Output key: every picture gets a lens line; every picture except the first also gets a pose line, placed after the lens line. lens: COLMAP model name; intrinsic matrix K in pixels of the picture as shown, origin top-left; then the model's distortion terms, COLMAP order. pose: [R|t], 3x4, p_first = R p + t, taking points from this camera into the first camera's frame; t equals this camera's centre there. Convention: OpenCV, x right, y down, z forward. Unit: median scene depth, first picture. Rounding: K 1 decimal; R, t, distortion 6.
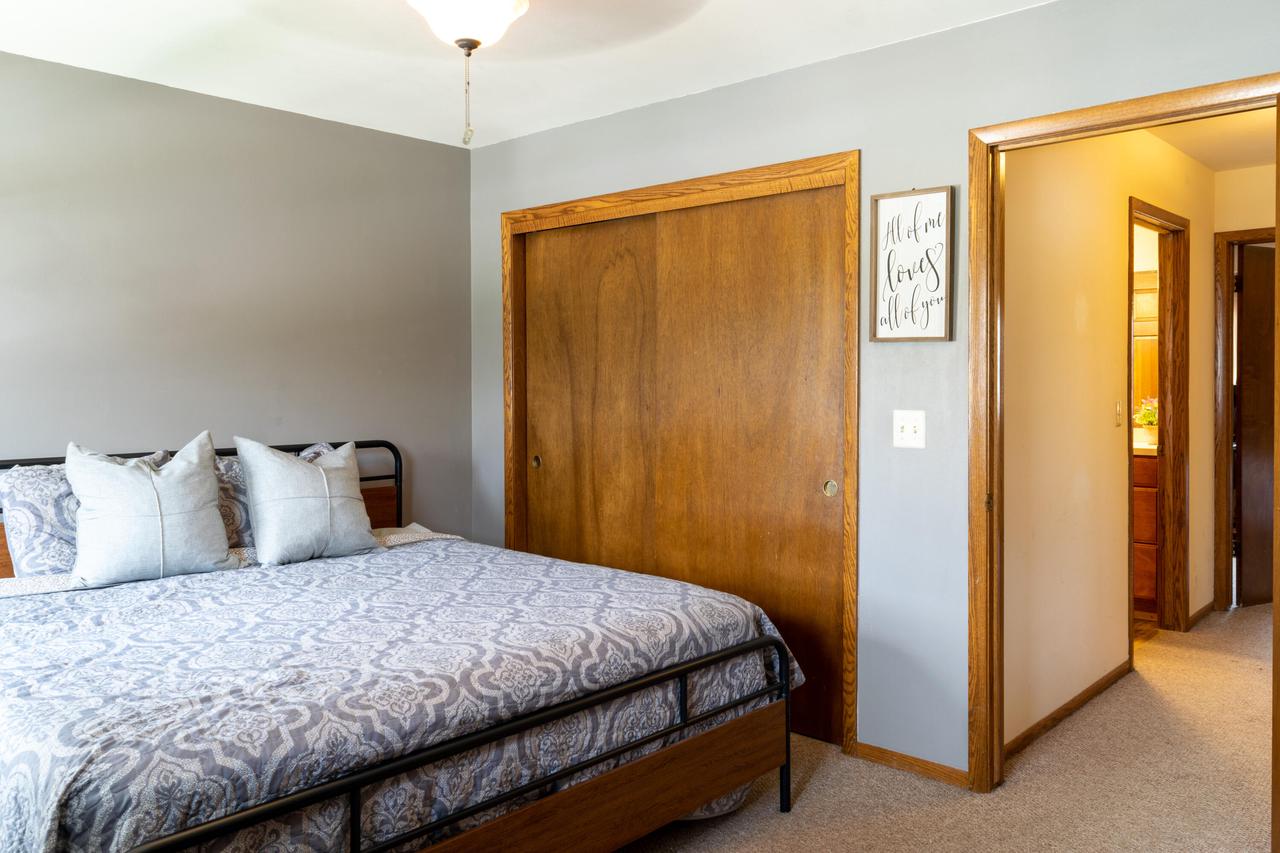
lens RADIAL K [[1000.0, 0, 638.4], [0, 1000.0, 397.1], [0, 0, 1]] dist [-0.000955, 0.000437]
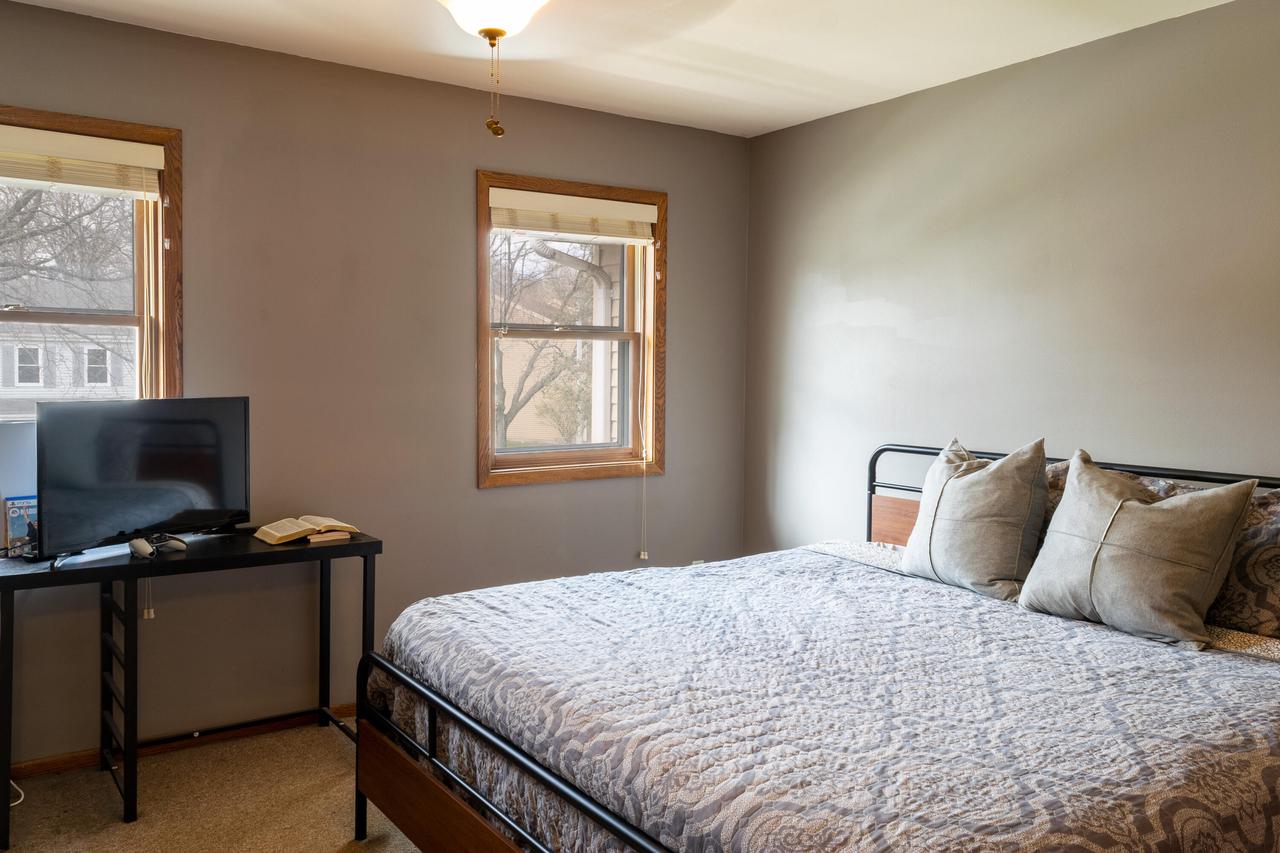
lens RADIAL K [[987.5, 0, 639.3], [0, 987.5, 410.9], [0, 0, 1]] dist [-0.002483, -0.002532]
pose [[-0.221481, 0.041917, -0.974263, 0.500371], [-0.030380, 0.998294, 0.049858, -0.023402], [0.974691, 0.040641, -0.219830, 0.900656]]
